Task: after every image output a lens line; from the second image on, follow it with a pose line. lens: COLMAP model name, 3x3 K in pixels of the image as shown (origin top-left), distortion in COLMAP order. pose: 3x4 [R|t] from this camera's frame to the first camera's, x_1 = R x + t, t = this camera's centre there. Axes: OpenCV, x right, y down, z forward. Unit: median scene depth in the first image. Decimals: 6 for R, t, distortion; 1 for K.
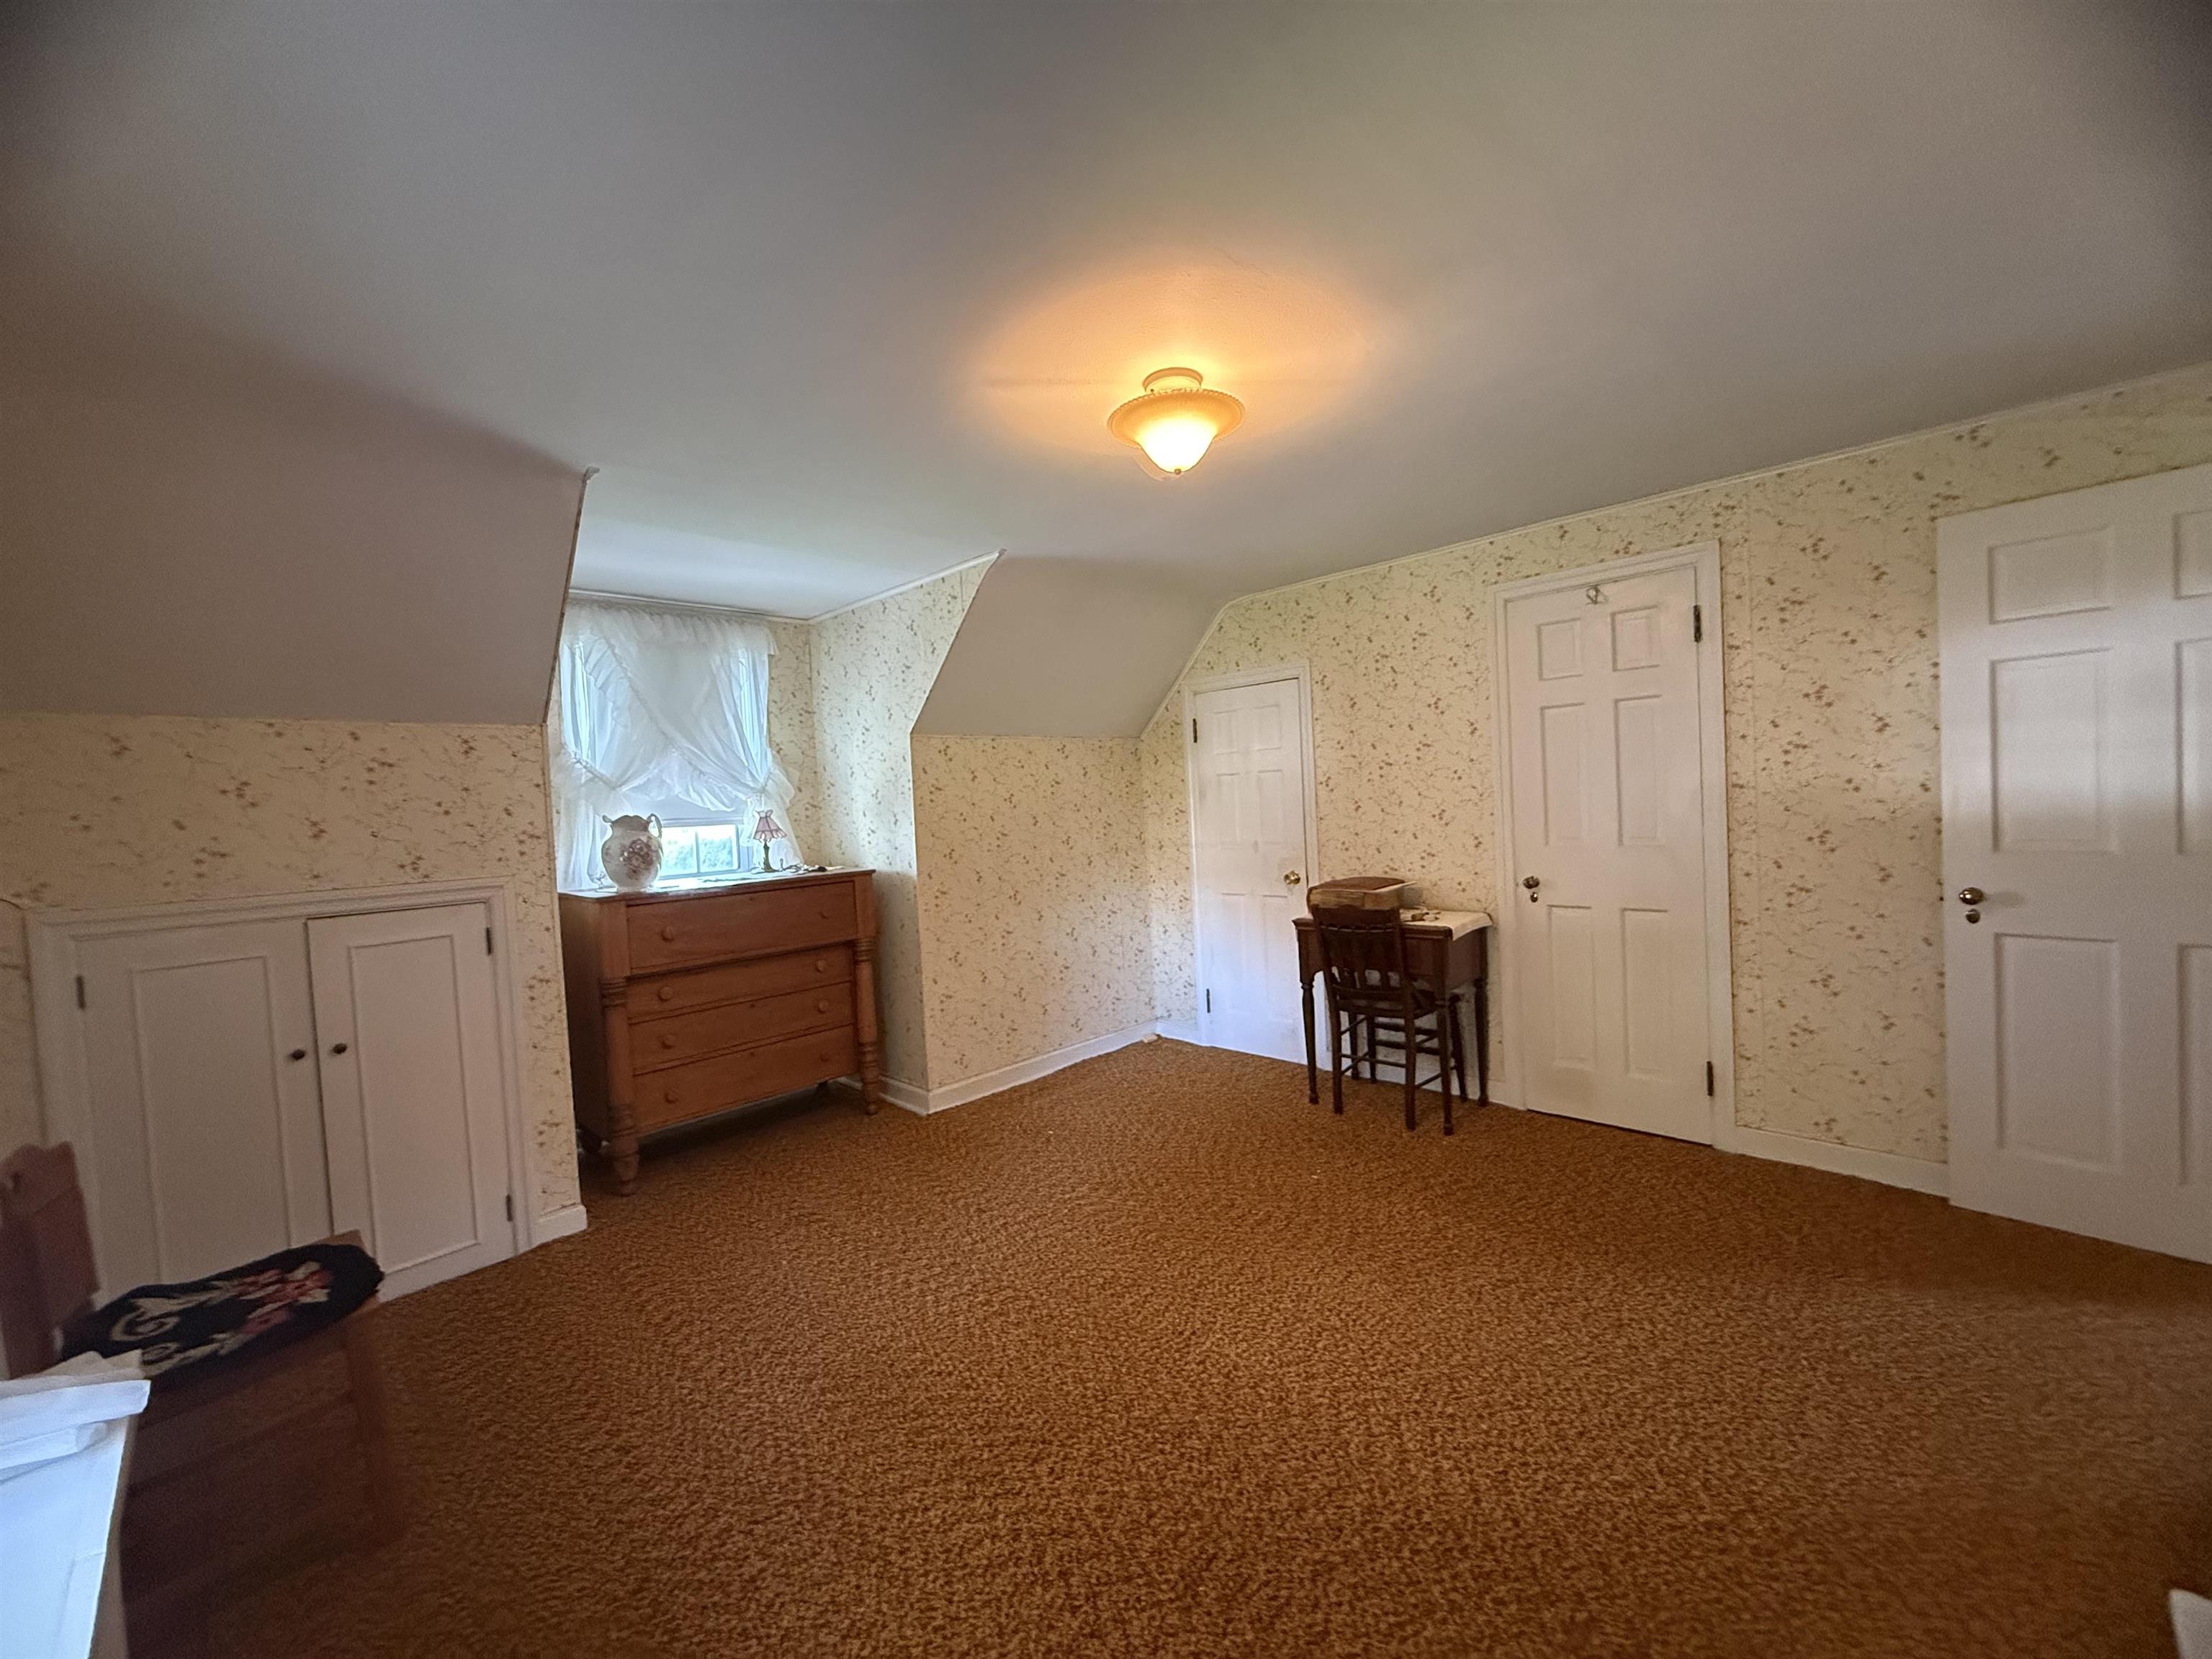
lens RADIAL K [[887.9, 0, 1095.7], [0, 887.9, 829.0], [0, 0, 1]] dist [0.001478, 0.000234]
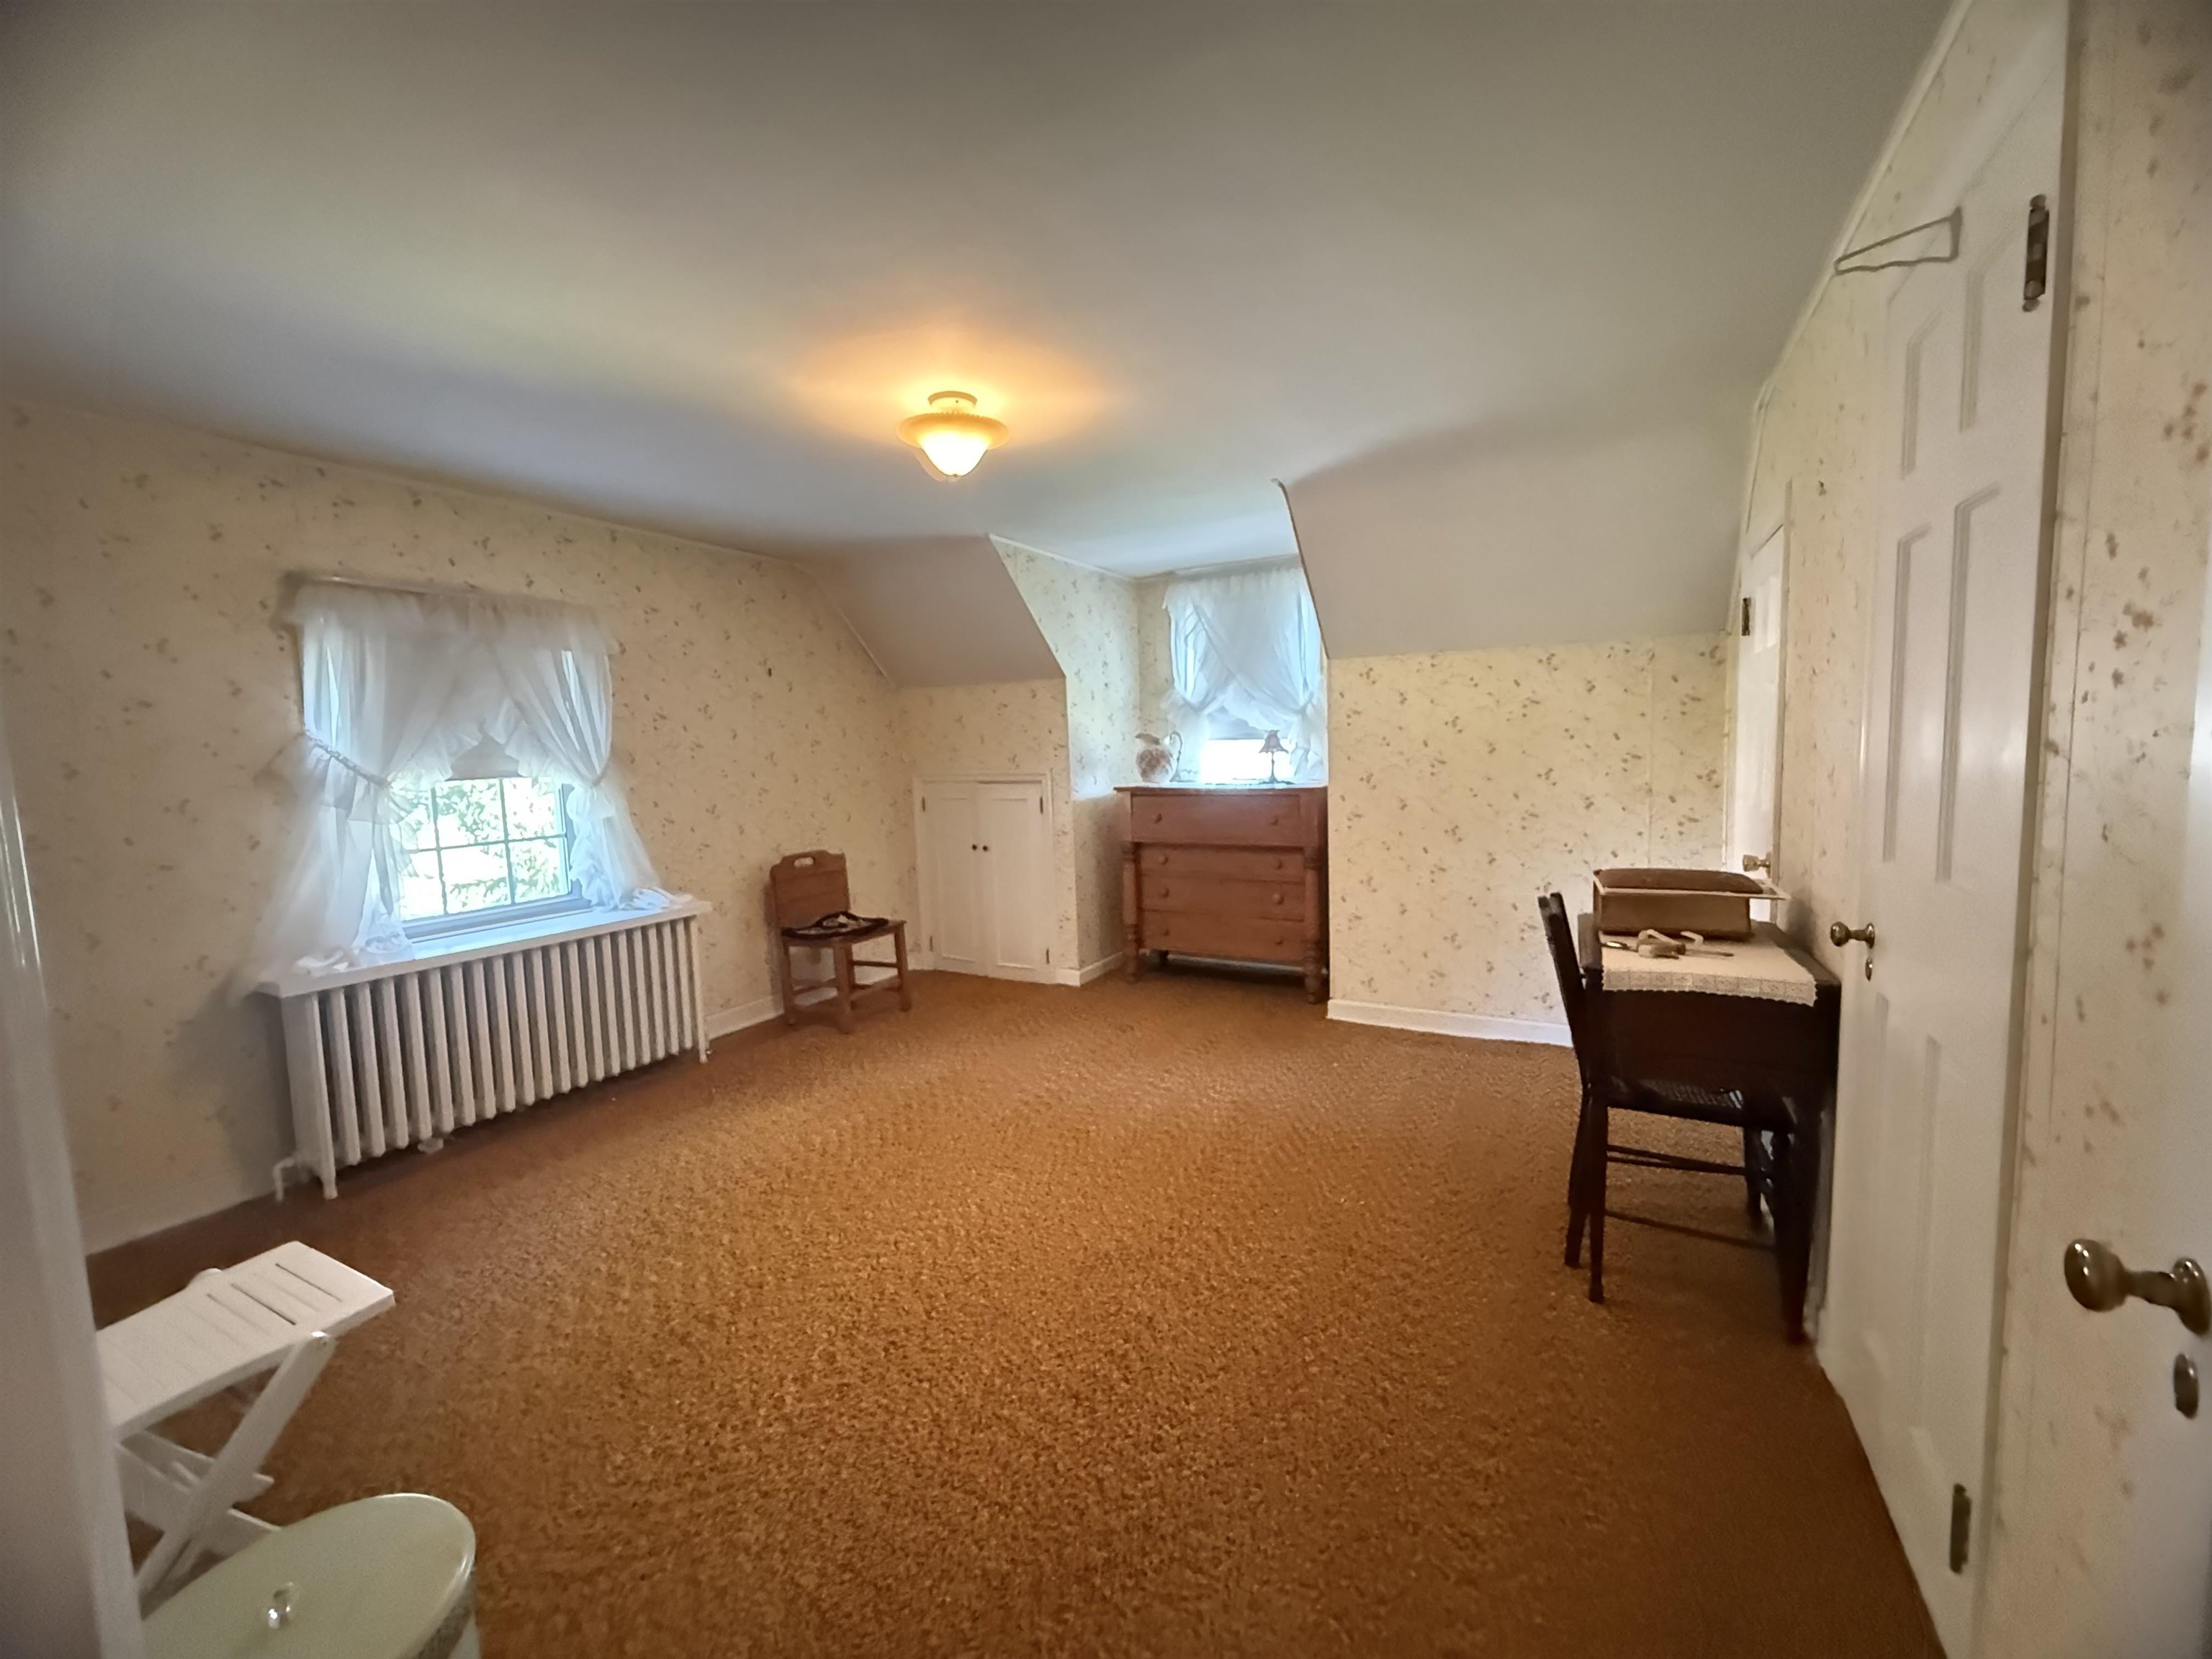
lens RADIAL K [[887.9, 0, 1094.0], [0, 887.9, 827.5], [0, 0, 1]] dist [0.001478, 0.000234]
pose [[0.271995, 0.129905, -0.953490, 0.745273], [-0.016876, 0.991338, 0.130248, -0.043918], [0.962151, -0.019335, 0.271831, 0.452893]]
